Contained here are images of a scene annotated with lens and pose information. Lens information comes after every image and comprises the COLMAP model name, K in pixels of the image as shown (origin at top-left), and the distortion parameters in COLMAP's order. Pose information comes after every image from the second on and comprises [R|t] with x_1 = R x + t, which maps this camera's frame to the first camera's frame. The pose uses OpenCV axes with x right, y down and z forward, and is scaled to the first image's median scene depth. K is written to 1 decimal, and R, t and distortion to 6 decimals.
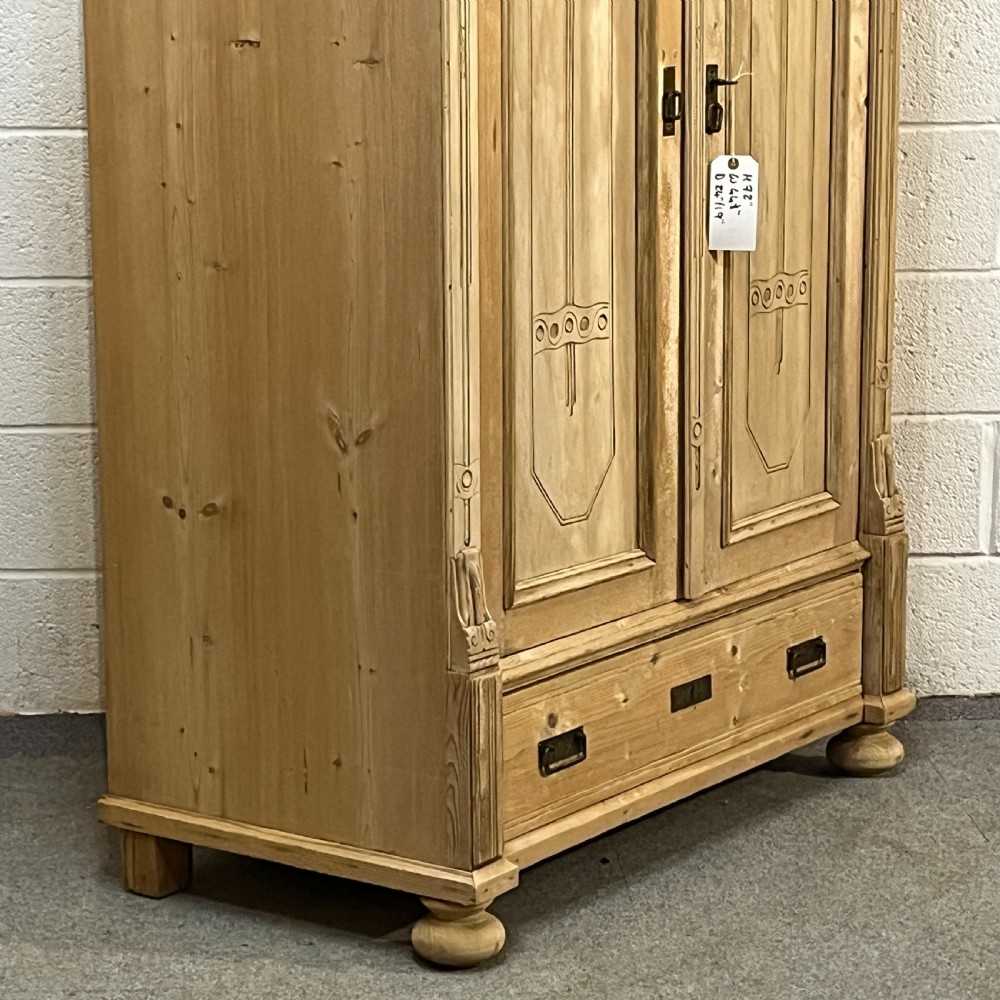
lens RADIAL K [[2915.0, 0, 515.3], [0, 2915.0, 535.1], [0, 0, 1]] dist [0.138234, 0.000000]
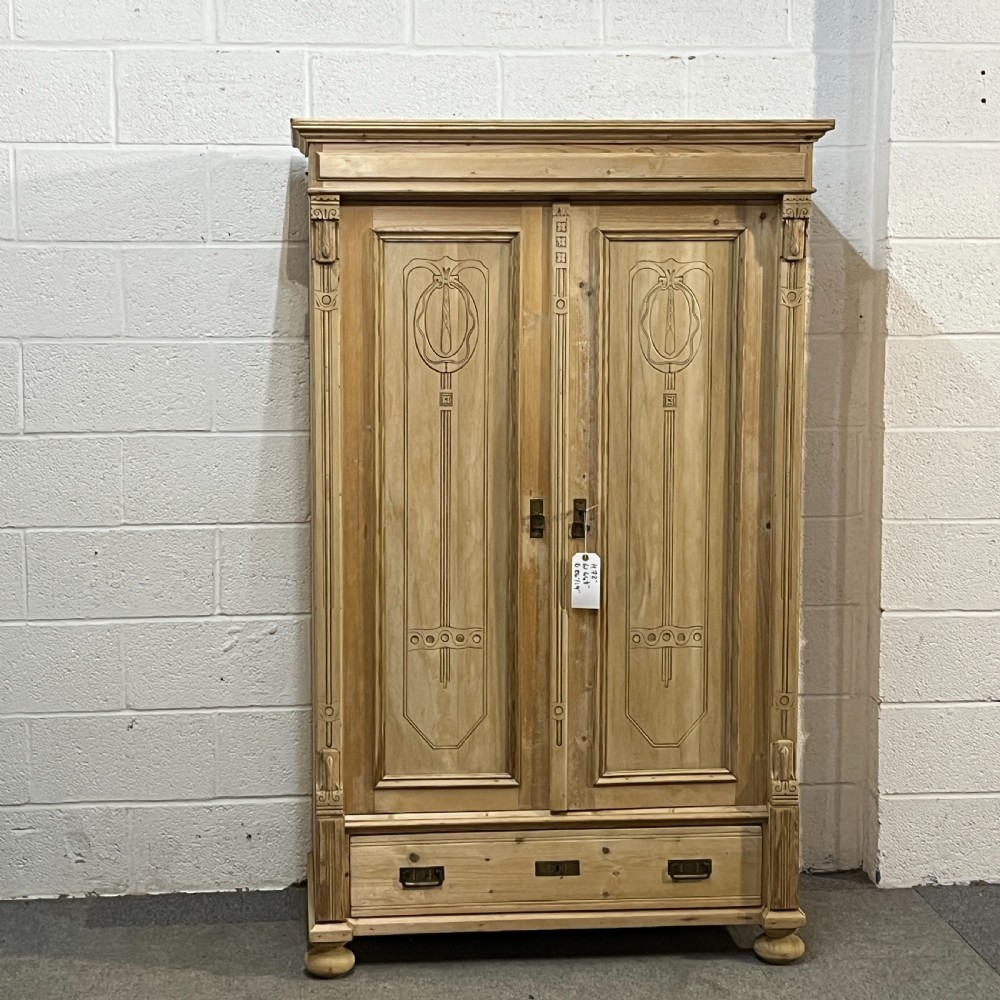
lens RADIAL K [[2055.8, 0, 494.7], [0, 2055.8, 504.4], [0, 0, 1]] dist [0.097406, 0.000000]
pose [[0.652678, 0.085703, -0.752773, 0.936263], [-0.148417, 0.988794, -0.016108, -0.131168], [0.742957, 0.122237, 0.658083, 0.178689]]
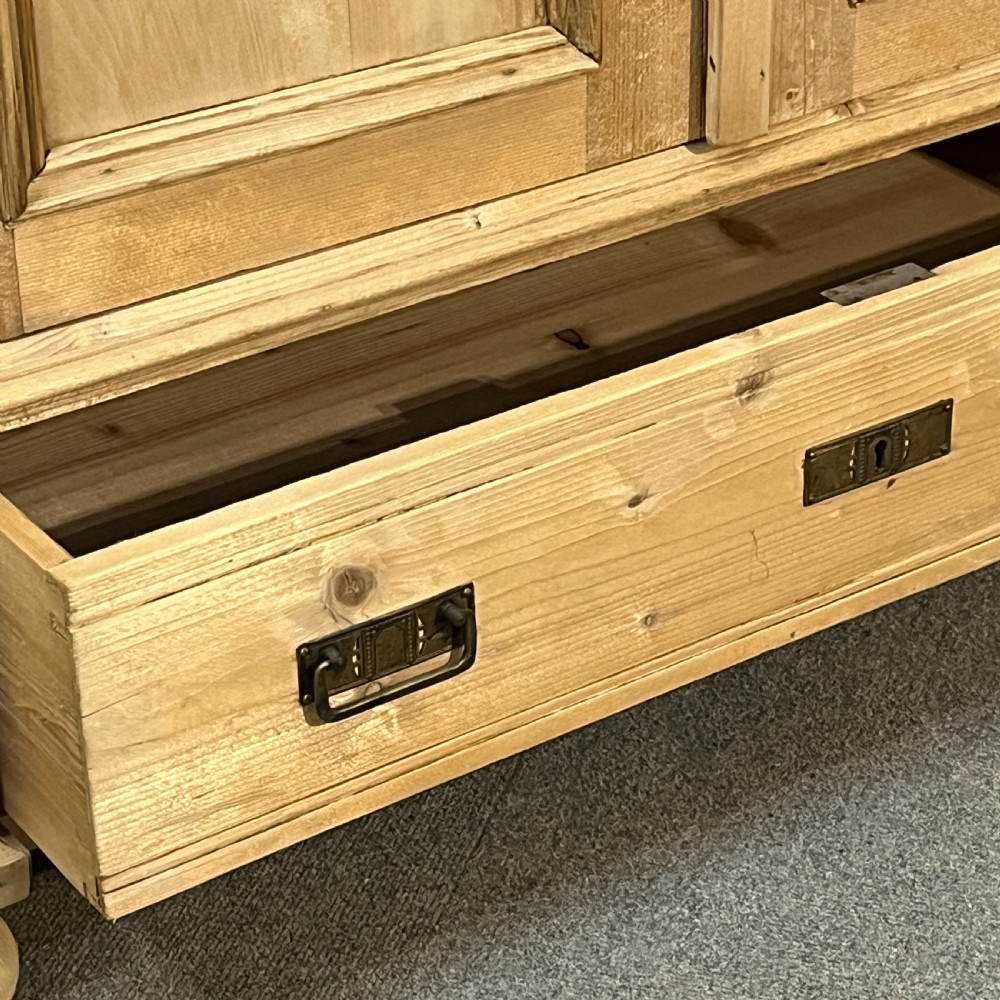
lens RADIAL K [[2915.0, 0, 502.0], [0, 2915.0, 505.8], [0, 0, 1]] dist [0.138234, 0.000000]
pose [[0.936504, 0.164005, -0.309941, 0.171399], [-0.053468, 0.940335, 0.336023, -0.065983], [0.346558, -0.298115, 0.889396, 0.645947]]
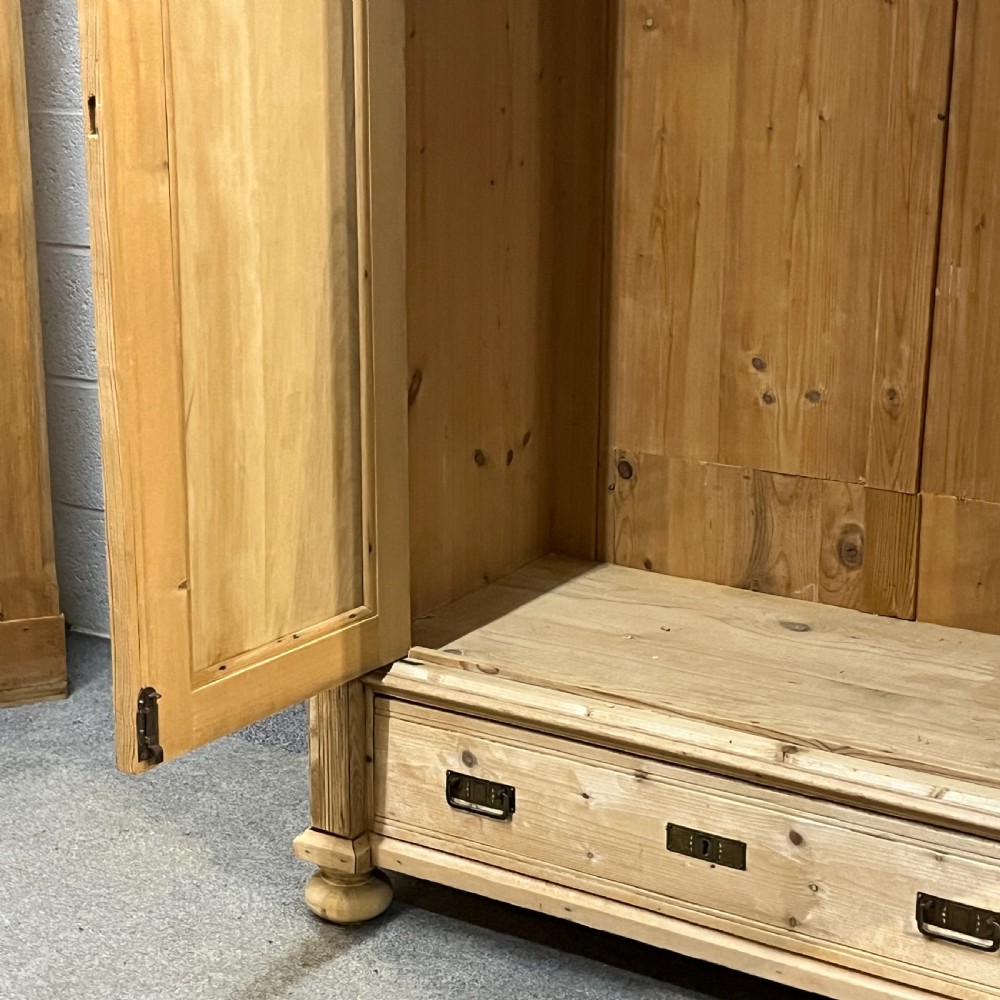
lens RADIAL K [[2055.8, 0, 496.8], [0, 2055.8, 514.4], [0, 0, 1]] dist [0.097406, 0.000000]
pose [[0.058560, 0.278914, -0.958529, 0.620116], [-0.195990, 0.944702, 0.262917, -0.186631], [0.978856, 0.172466, 0.109986, 0.888431]]
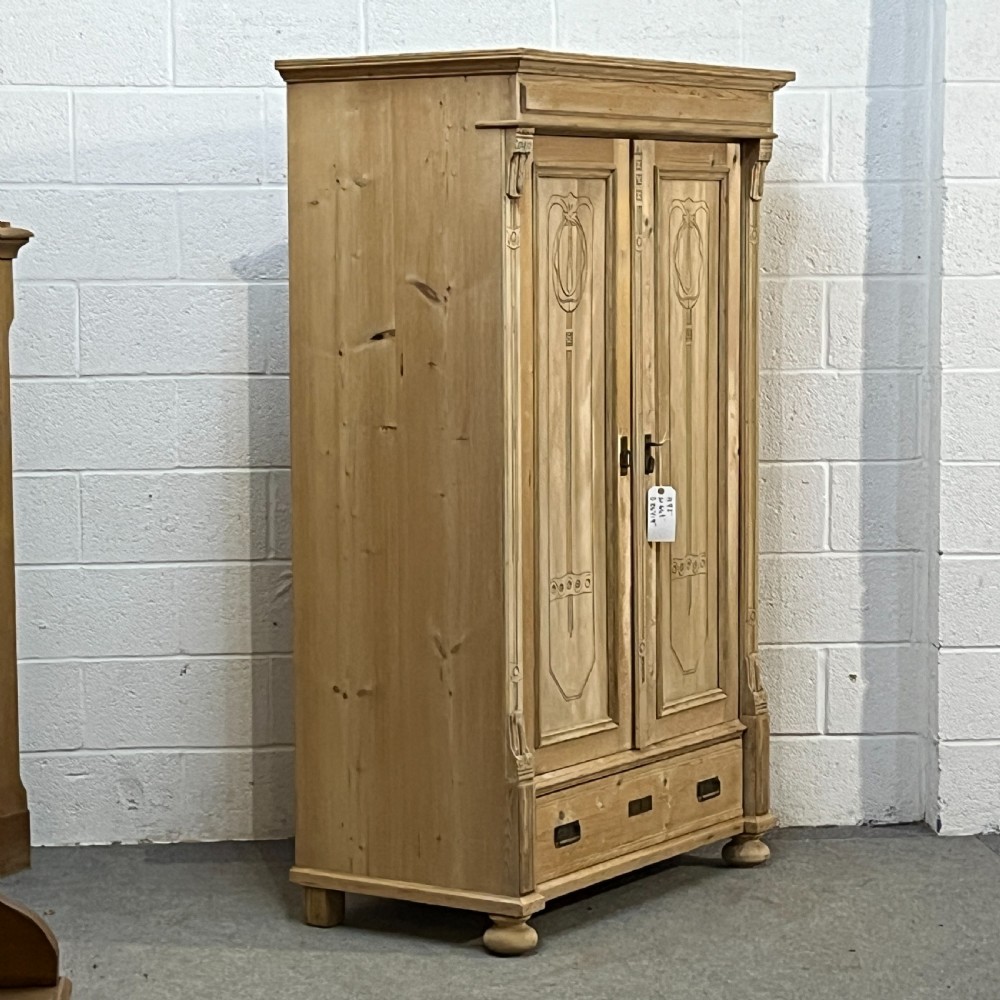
lens RADIAL K [[2915.0, 0, 482.7], [0, 2915.0, 530.5], [0, 0, 1]] dist [0.138234, 0.000000]
pose [[0.999654, -0.005293, 0.025750, -0.074176], [0.007798, 0.995136, -0.098199, 0.062891], [-0.025105, 0.098366, 0.994834, -0.695421]]
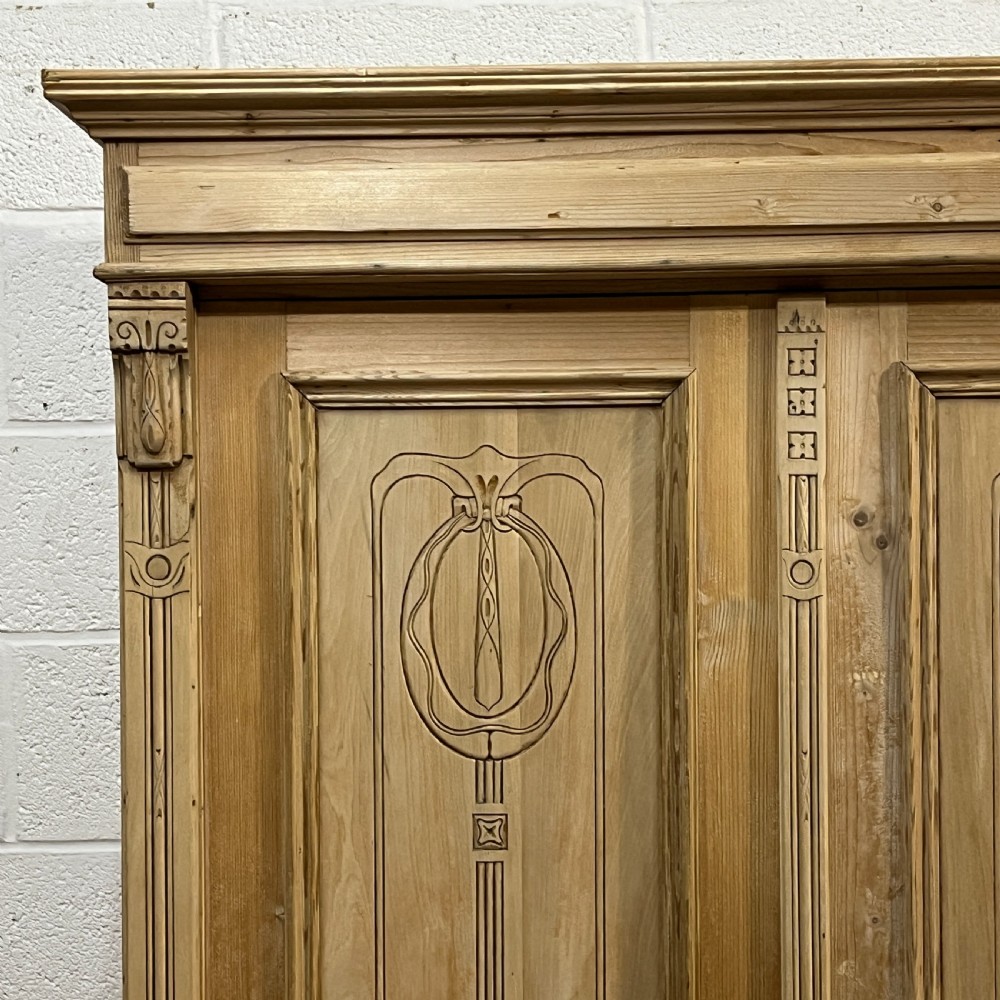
lens RADIAL K [[2055.8, 0, 485.0], [0, 2055.8, 510.4], [0, 0, 1]] dist [0.097406, 0.000000]
pose [[0.579465, 0.010522, -0.814929, 0.372874], [-0.148770, 0.984482, -0.093074, -0.232497], [0.801304, 0.175170, 0.572039, 0.669698]]
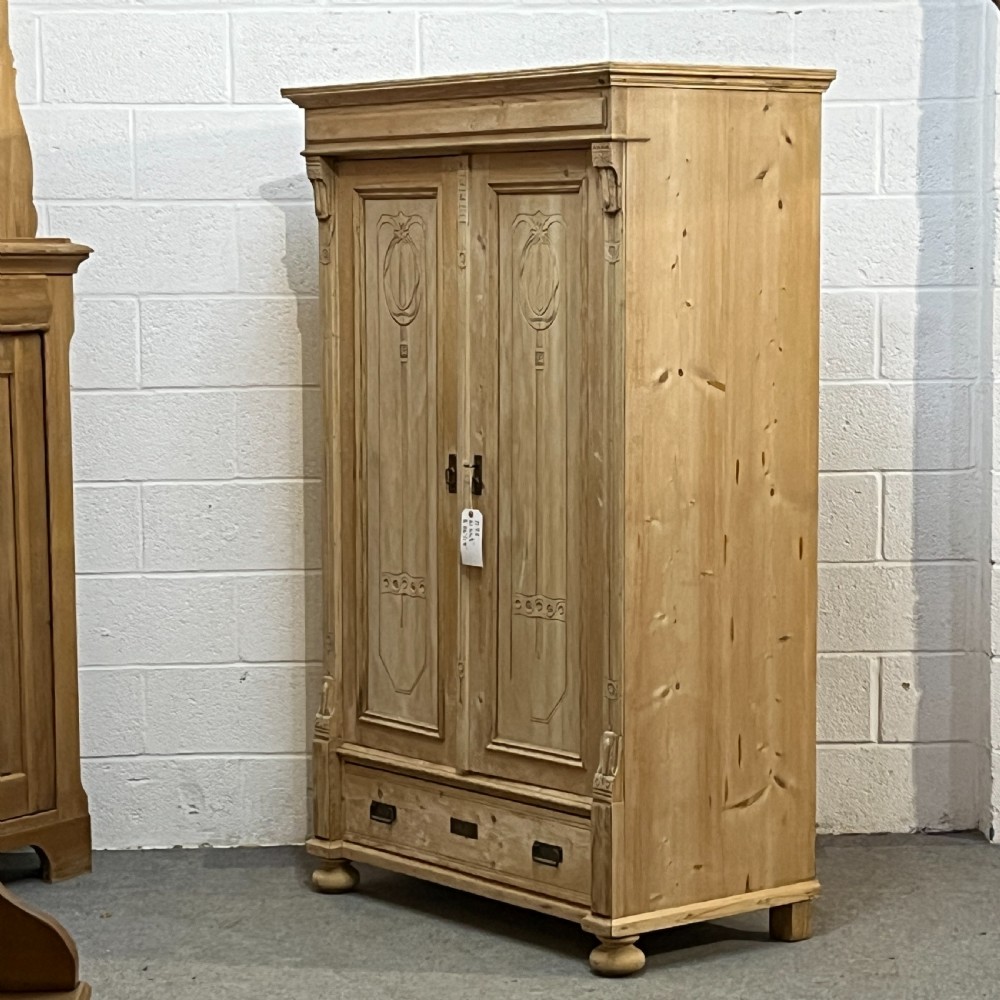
lens RADIAL K [[2915.0, 0, 504.3], [0, 2915.0, 509.4], [0, 0, 1]] dist [0.138234, 0.000000]
pose [[-0.270848, 0.091355, -0.958277, 1.672338], [-0.181171, 0.972859, 0.143951, -0.374974], [0.945420, 0.212601, -0.246946, 1.437831]]
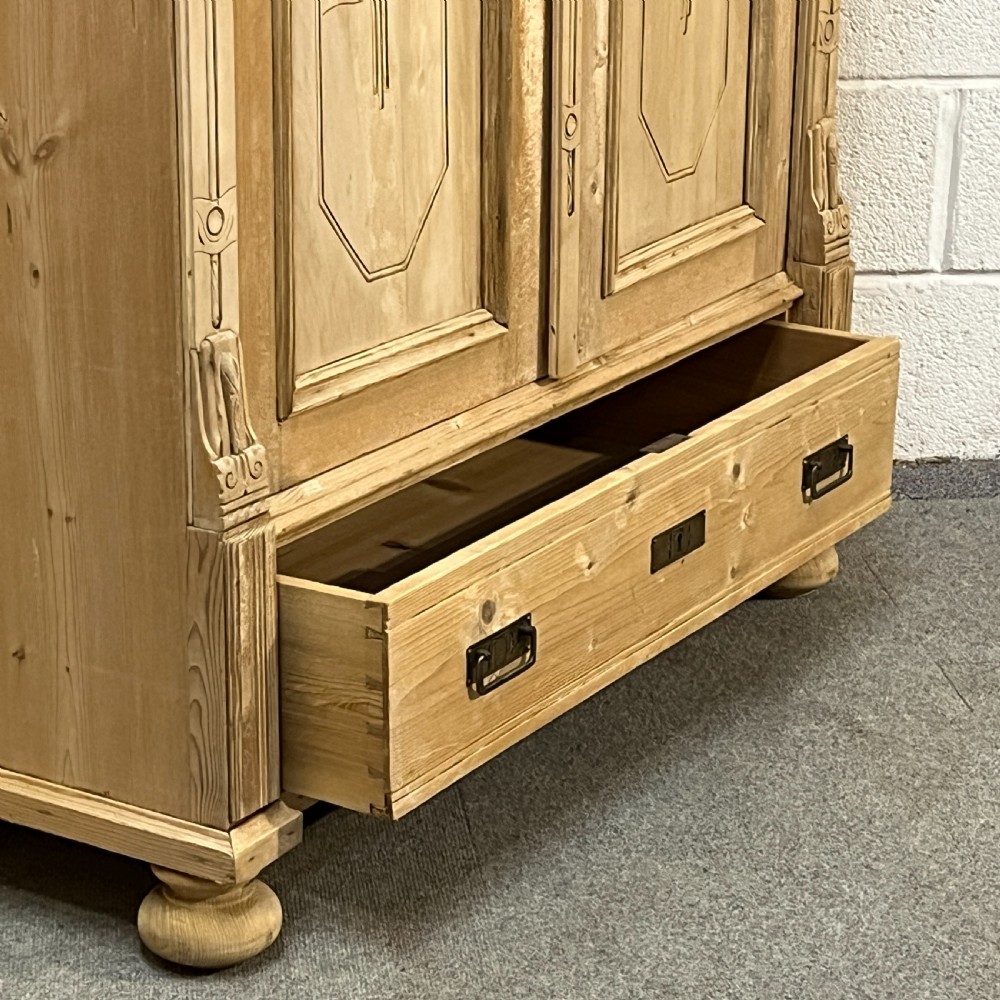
lens RADIAL K [[2915.0, 0, 507.6], [0, 2915.0, 532.1], [0, 0, 1]] dist [0.138234, 0.000000]
pose [[0.997611, -0.004866, 0.068908, 0.002020], [-0.004460, 0.990899, 0.134536, -0.034175], [-0.068936, -0.134522, 0.988510, 0.339140]]
